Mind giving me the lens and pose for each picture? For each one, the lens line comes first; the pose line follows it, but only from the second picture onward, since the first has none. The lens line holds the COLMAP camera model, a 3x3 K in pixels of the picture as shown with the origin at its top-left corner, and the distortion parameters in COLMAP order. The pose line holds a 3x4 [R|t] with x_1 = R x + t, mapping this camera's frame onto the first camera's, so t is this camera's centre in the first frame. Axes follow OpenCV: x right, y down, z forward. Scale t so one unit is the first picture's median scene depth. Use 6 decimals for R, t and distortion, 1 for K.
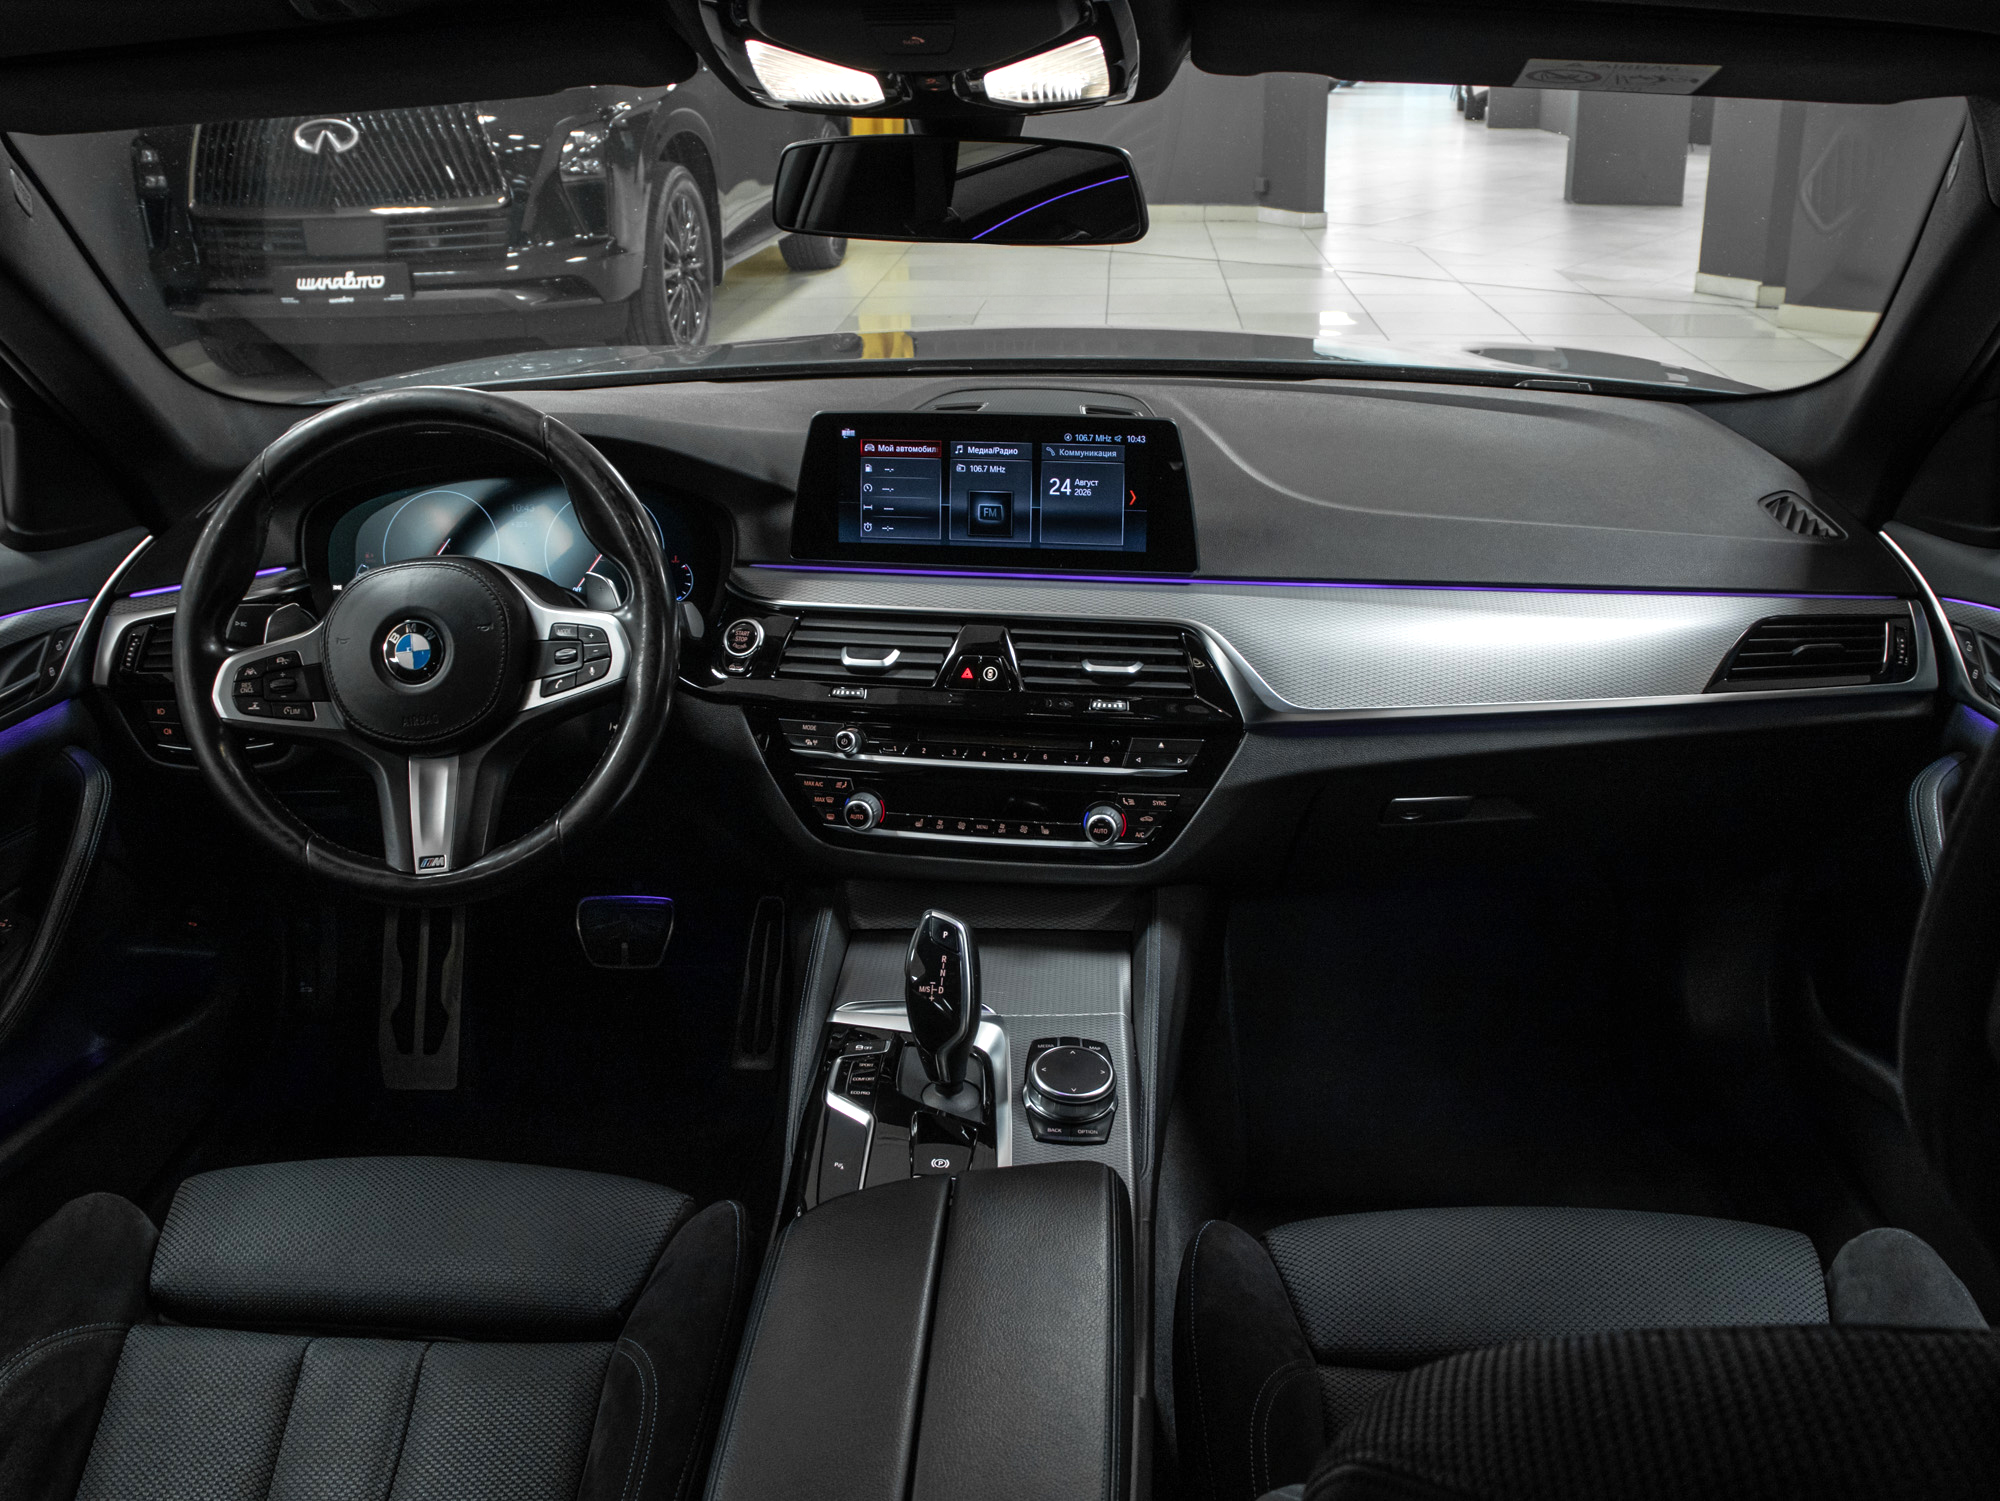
lens RADIAL K [[1978.7, 0, 1000.0], [0, 1978.7, 750.5], [0, 0, 1]] dist [-0.156657, 0.140537]
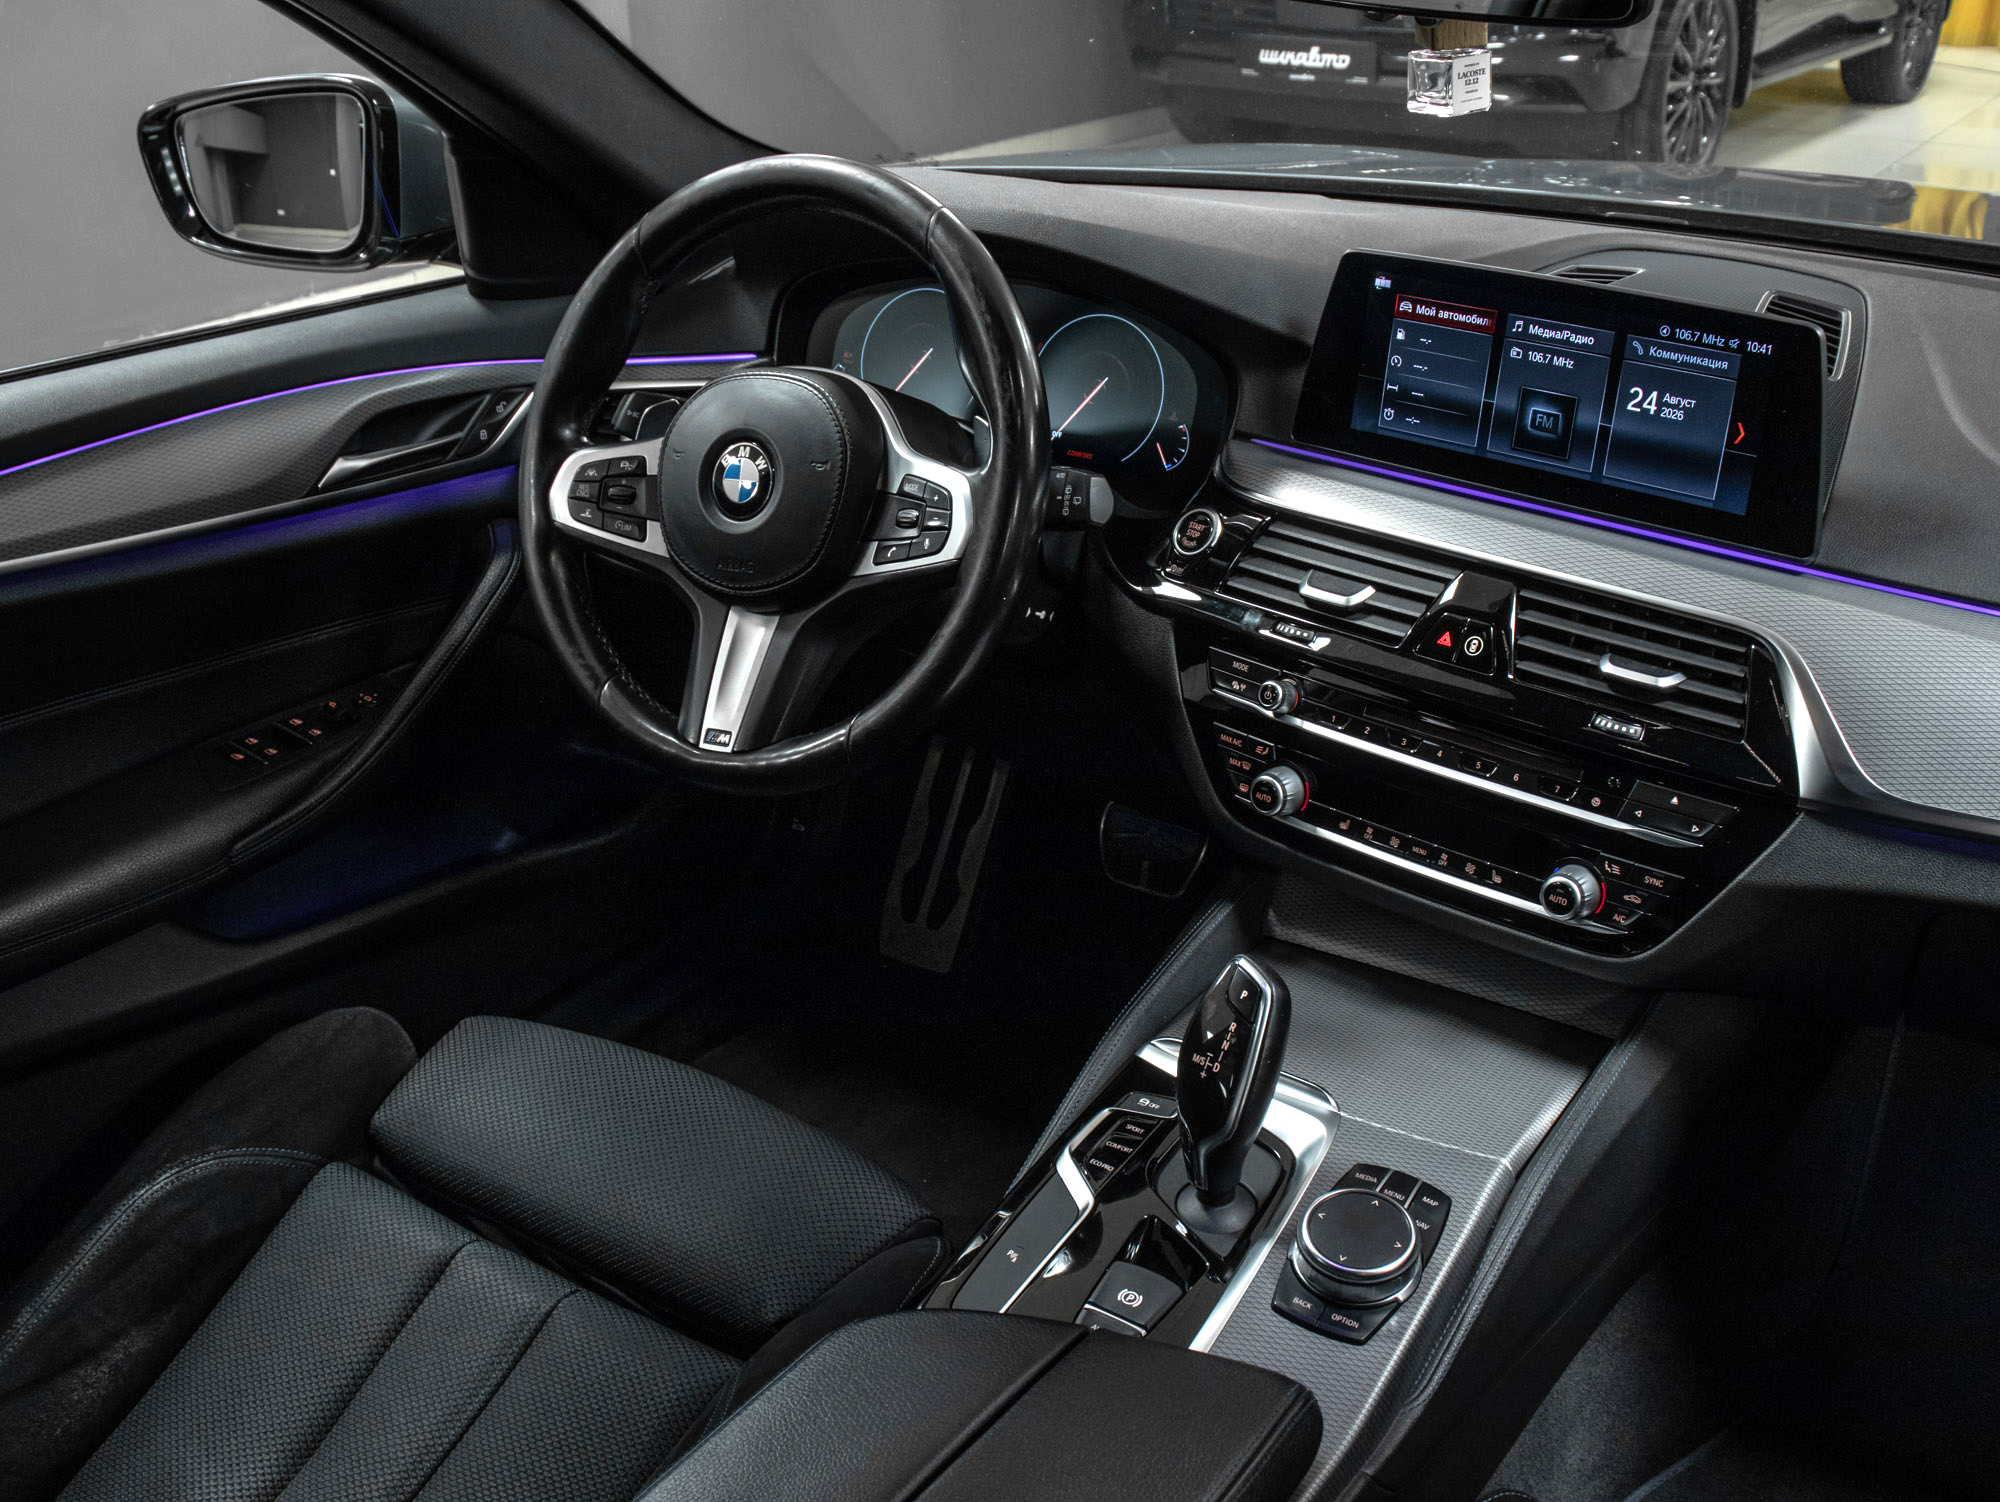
lens RADIAL K [[2061.0, 0, 994.4], [0, 2061.0, 802.3], [0, 0, 1]] dist [-0.175290, 0.168242]
pose [[0.860534, 0.233574, -0.452686, 0.188479], [-0.183386, 0.971144, 0.152476, -0.063127], [0.475238, -0.048195, 0.878537, 0.263730]]
